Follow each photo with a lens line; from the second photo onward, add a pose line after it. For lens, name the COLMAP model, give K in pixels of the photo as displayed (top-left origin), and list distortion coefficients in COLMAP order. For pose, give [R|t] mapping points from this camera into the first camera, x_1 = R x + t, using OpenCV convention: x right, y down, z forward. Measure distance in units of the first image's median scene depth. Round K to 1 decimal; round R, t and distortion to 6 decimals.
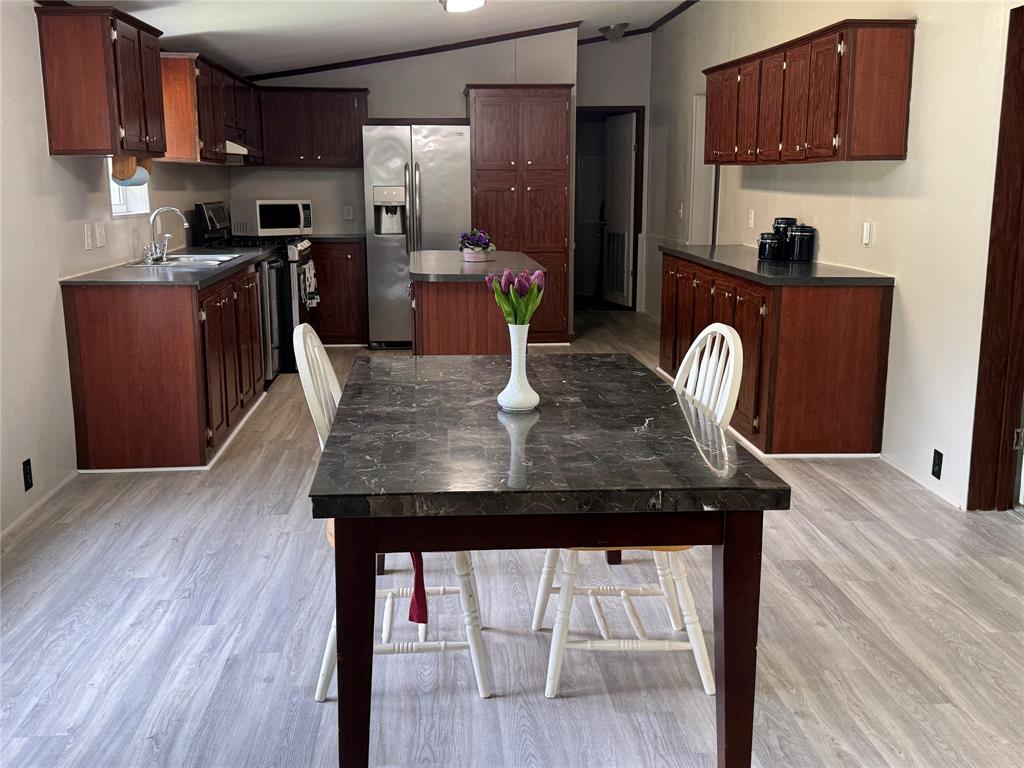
lens RADIAL K [[1070.7, 0, 510.4], [0, 1070.7, 386.5], [0, 0, 1]] dist [0.126975, 0.000000]
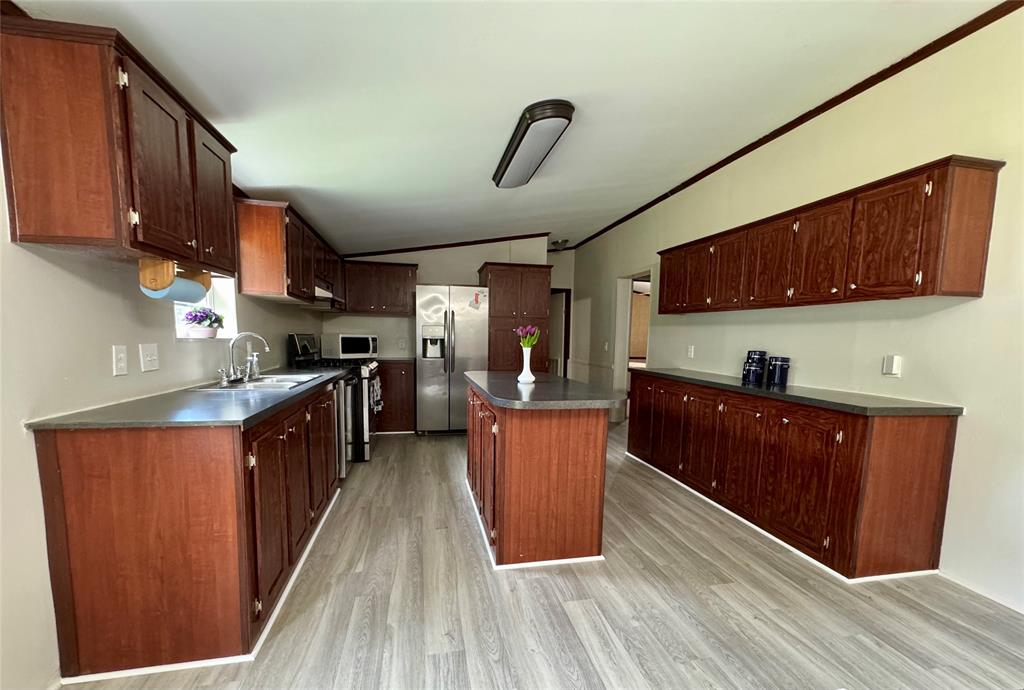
lens RADIAL K [[417.8, 0, 507.3], [0, 417.8, 379.6], [0, 0, 1]] dist [0.009225, 0.000363]
pose [[0.989986, 0.005203, 0.141068, -0.112606], [0.007455, 0.996000, -0.089047, -0.074529], [-0.140967, 0.089207, 0.985987, 0.521834]]
